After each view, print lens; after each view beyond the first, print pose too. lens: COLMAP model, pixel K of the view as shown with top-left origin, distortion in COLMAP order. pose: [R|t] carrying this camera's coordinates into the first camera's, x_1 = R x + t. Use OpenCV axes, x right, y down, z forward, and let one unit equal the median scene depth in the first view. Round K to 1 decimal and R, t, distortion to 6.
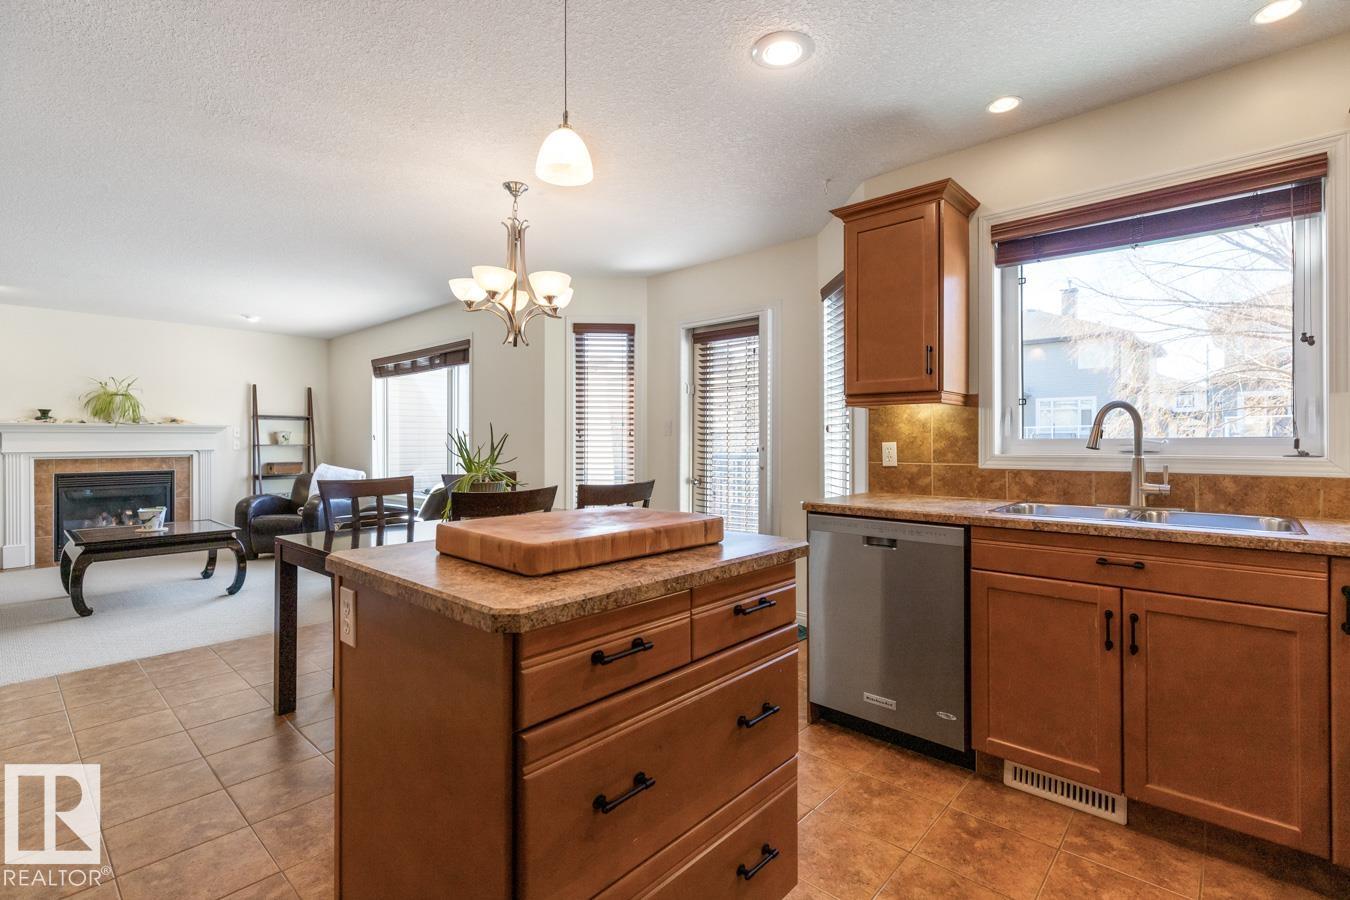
lens RADIAL K [[616.1, 0, 671.7], [0, 616.1, 442.1], [0, 0, 1]] dist [0.006248, 0.000366]
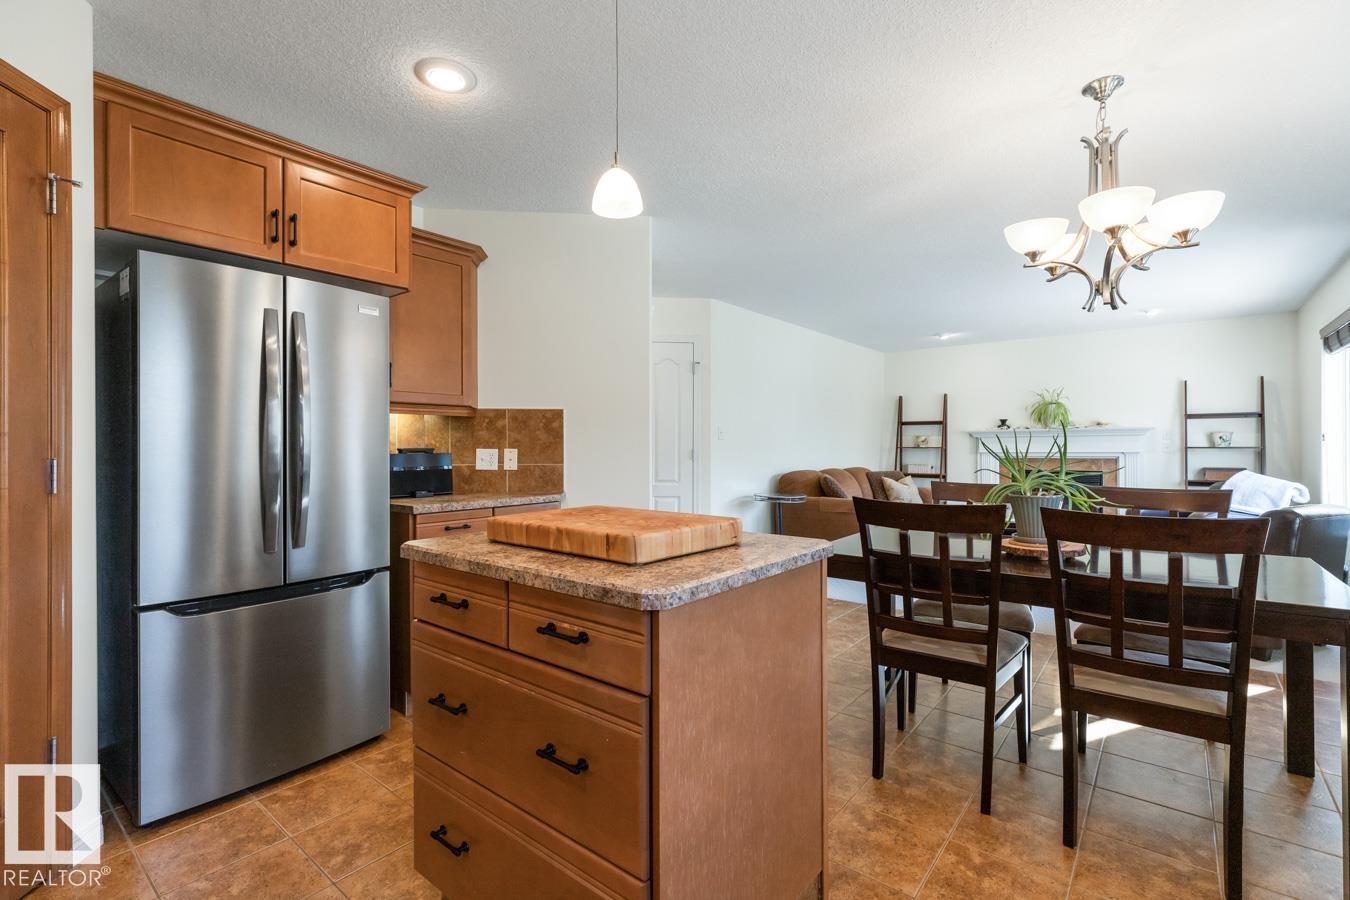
lens RADIAL K [[616.1, 0, 678.0], [0, 616.1, 450.2], [0, 0, 1]] dist [0.006248, 0.000366]
pose [[0.063591, 0.007810, -0.997946, 1.004319], [0.002523, 0.999965, 0.007987, -0.001874], [0.997973, -0.003026, 0.063569, 1.092417]]
